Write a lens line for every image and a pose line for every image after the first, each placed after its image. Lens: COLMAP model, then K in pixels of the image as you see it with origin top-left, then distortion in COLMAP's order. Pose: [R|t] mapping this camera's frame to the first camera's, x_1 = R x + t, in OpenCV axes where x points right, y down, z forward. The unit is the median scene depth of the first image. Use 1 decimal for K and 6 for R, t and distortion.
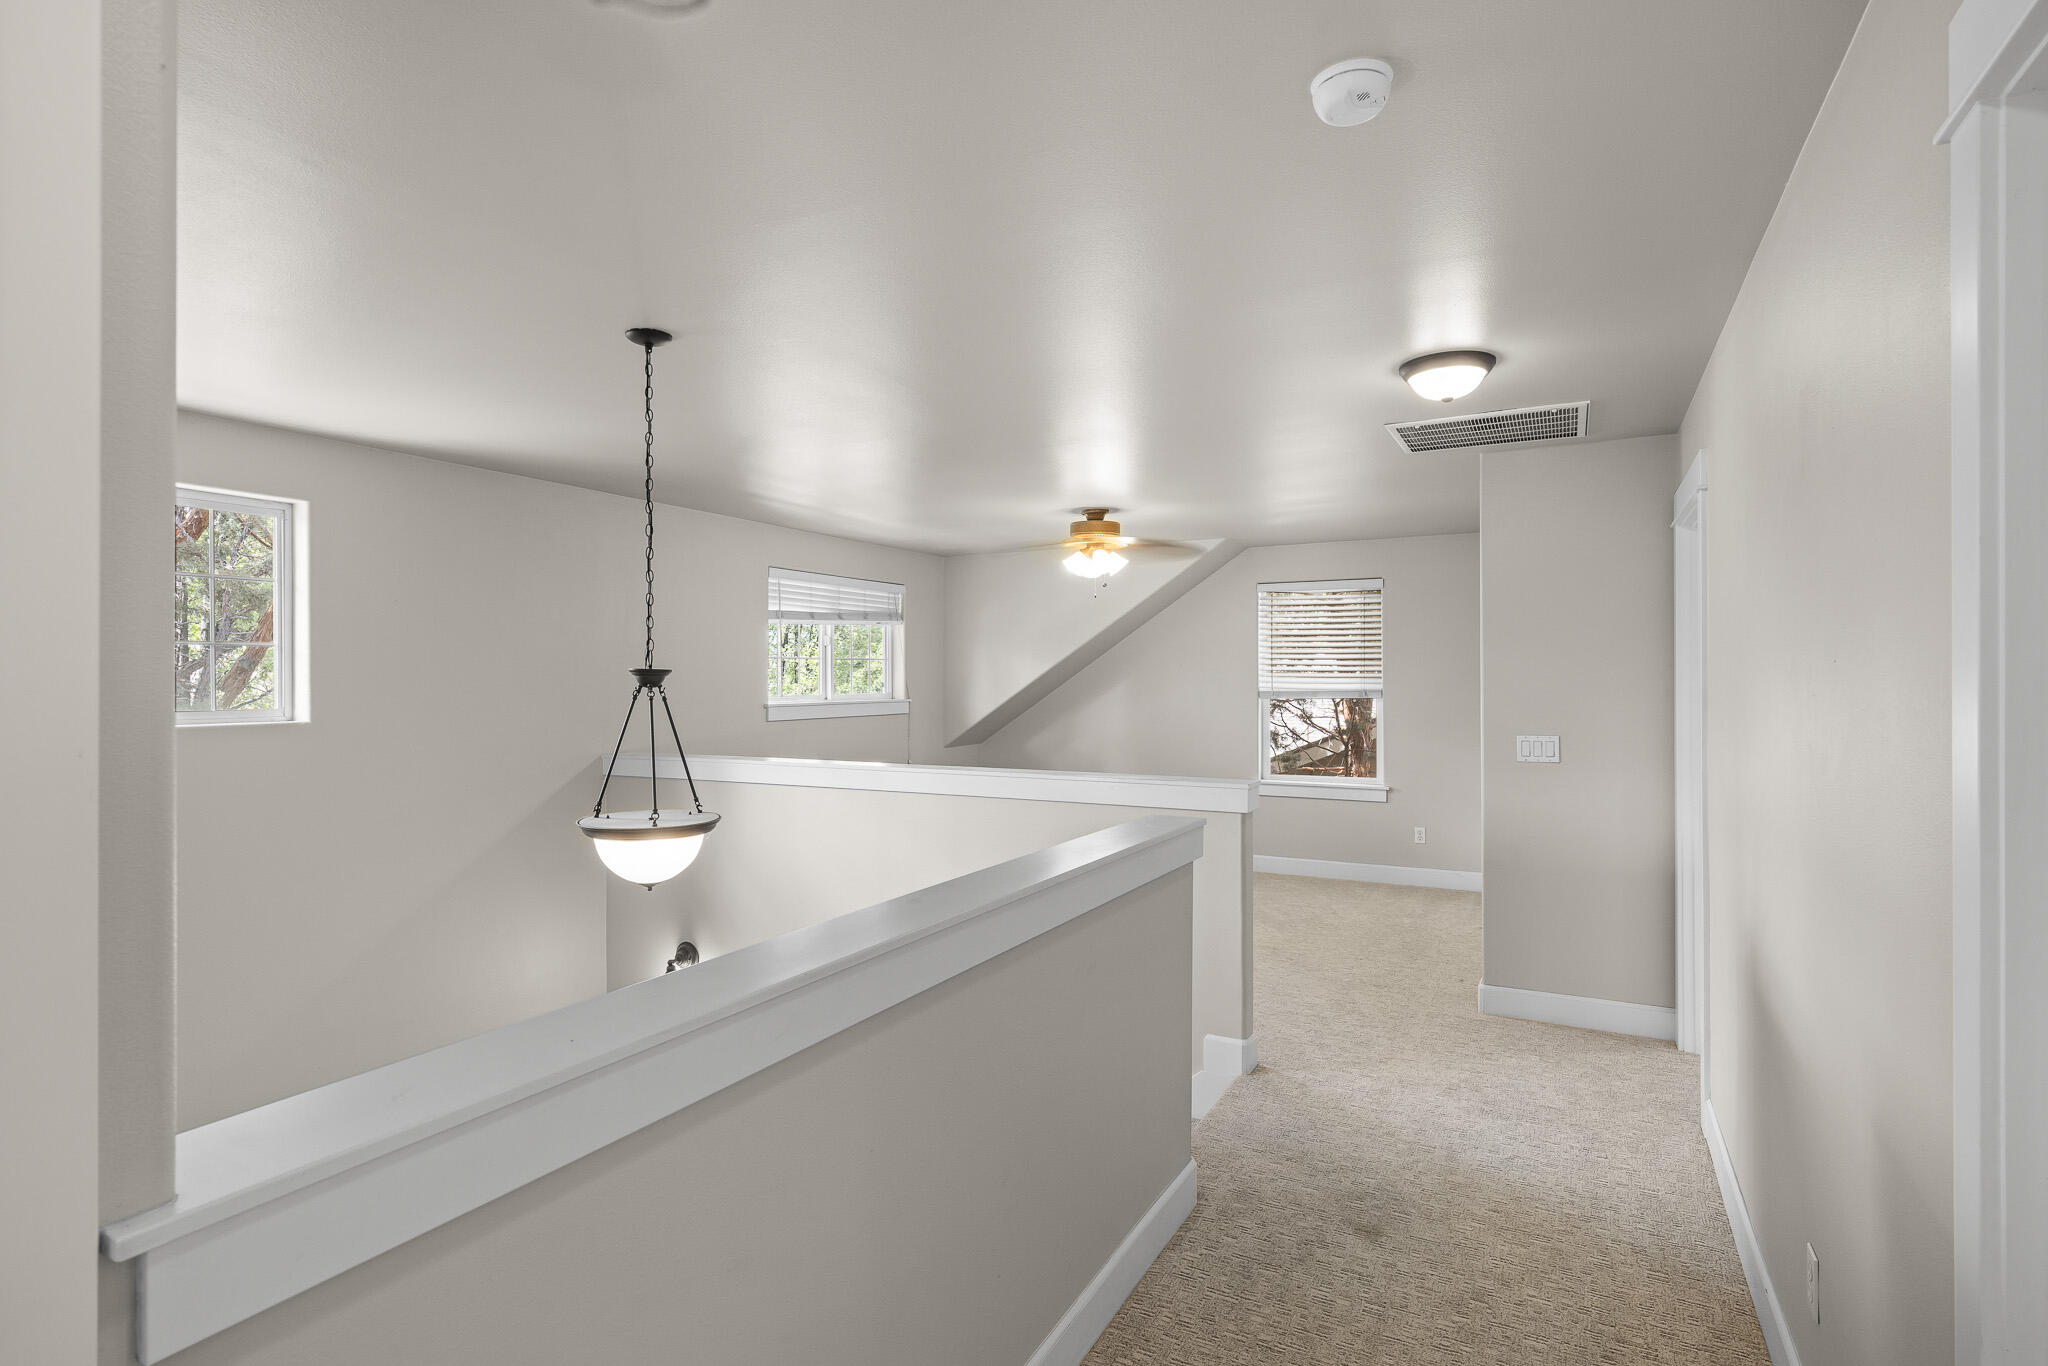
lens RADIAL K [[1028.7, 0, 1024.0], [0, 1028.7, 683.0], [0, 0, 1]] dist [0.000002, 0.000010]
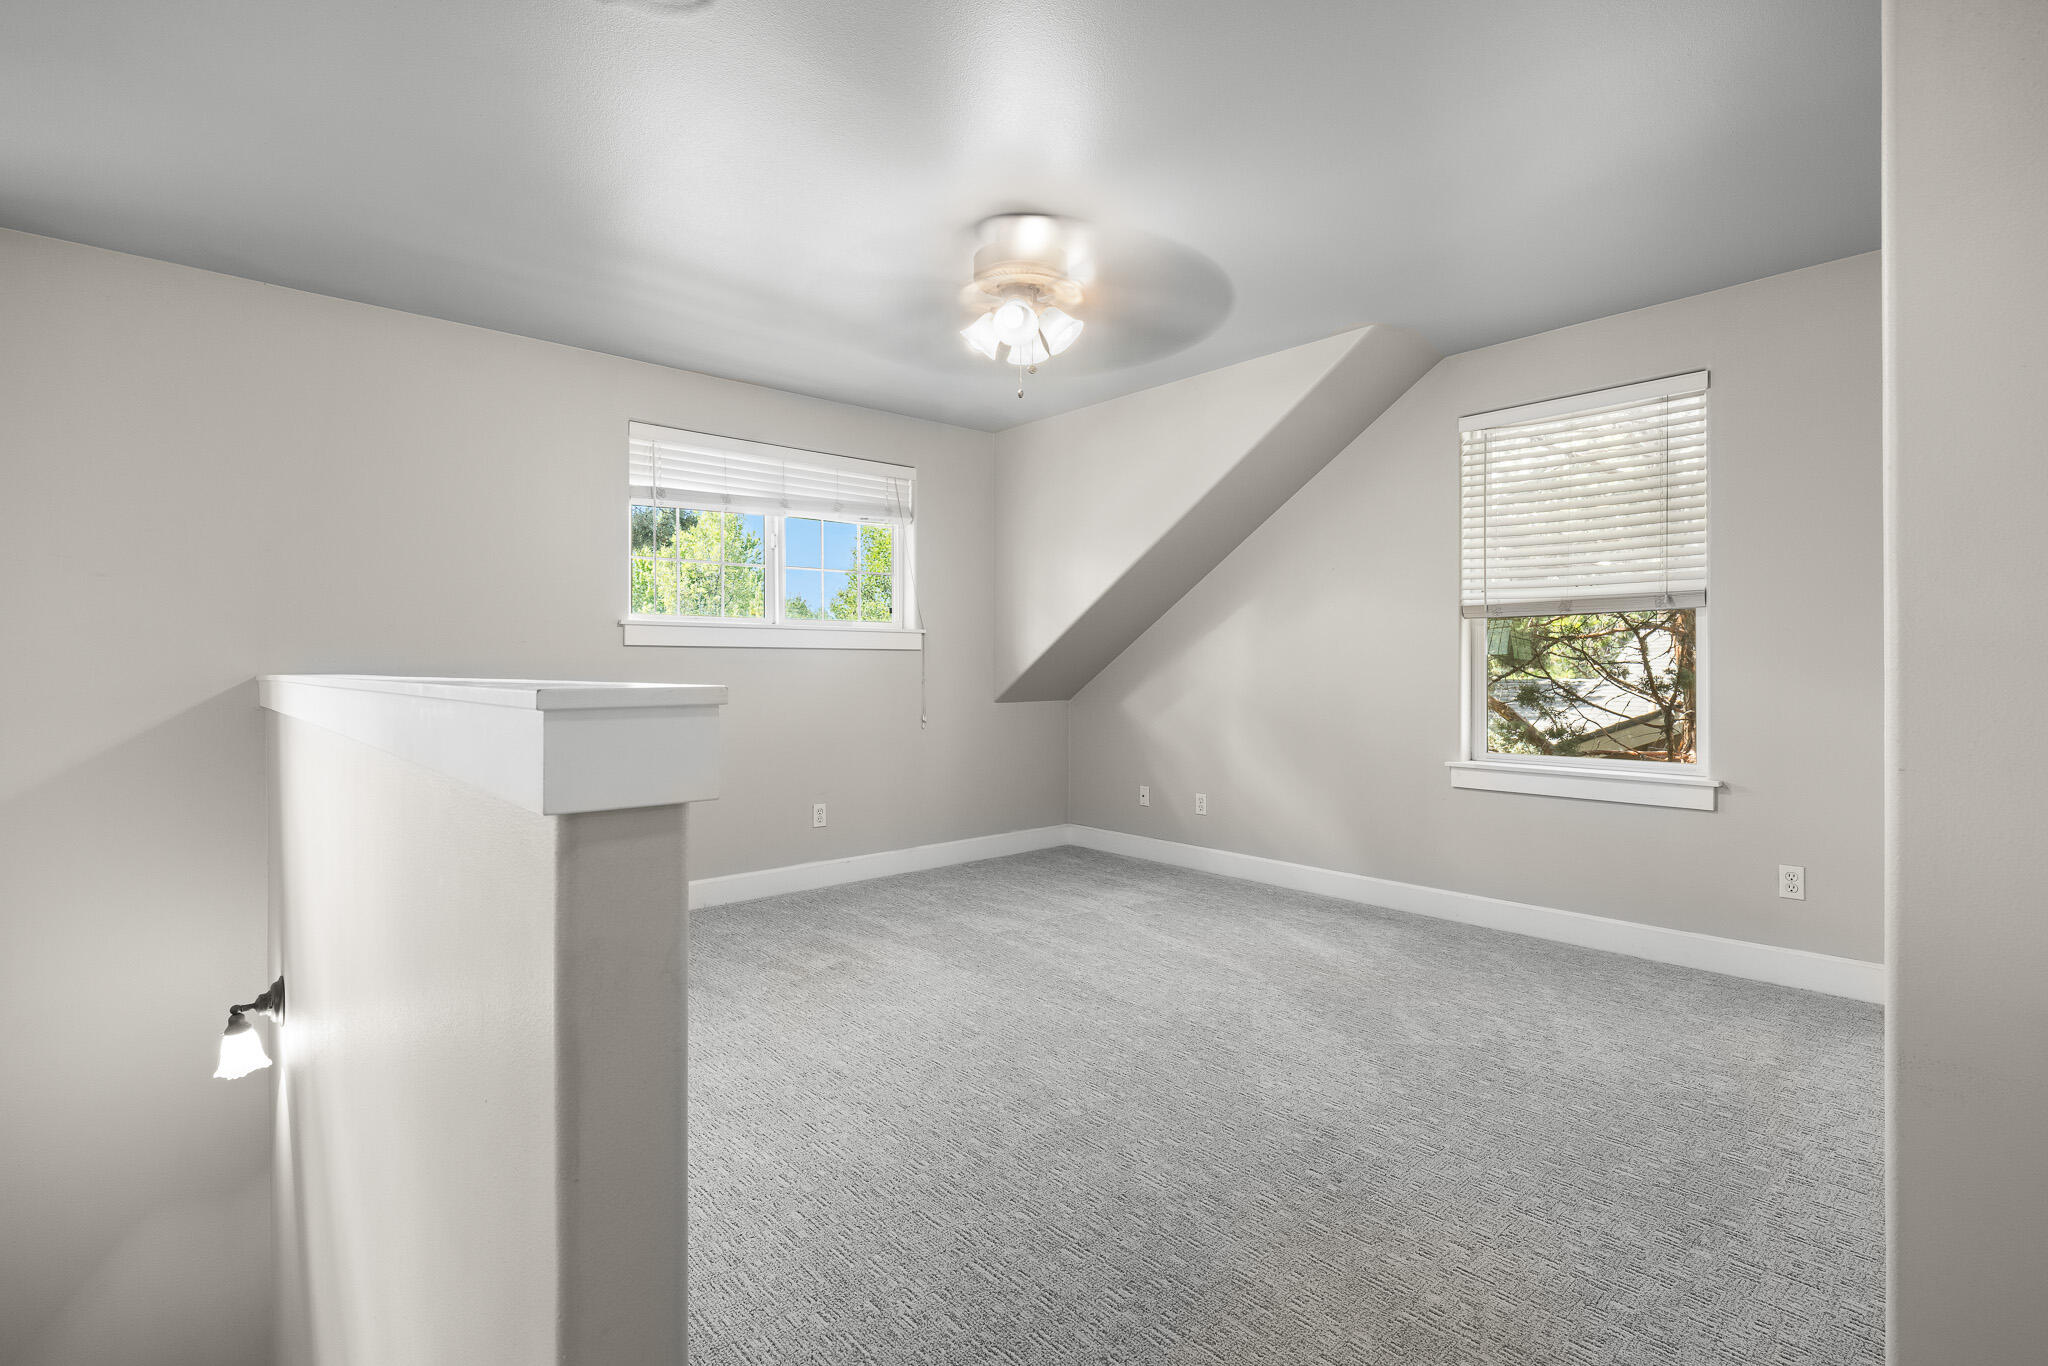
lens RADIAL K [[983.0, 0, 1024.3], [0, 983.0, 671.5], [0, 0, 1]] dist [0.001447, -0.000106]
pose [[0.932733, 0.001571, -0.360565, 0.211353], [-0.002133, 0.999997, -0.001160, 0.048782], [0.360562, 0.001851, 0.932733, 0.429121]]
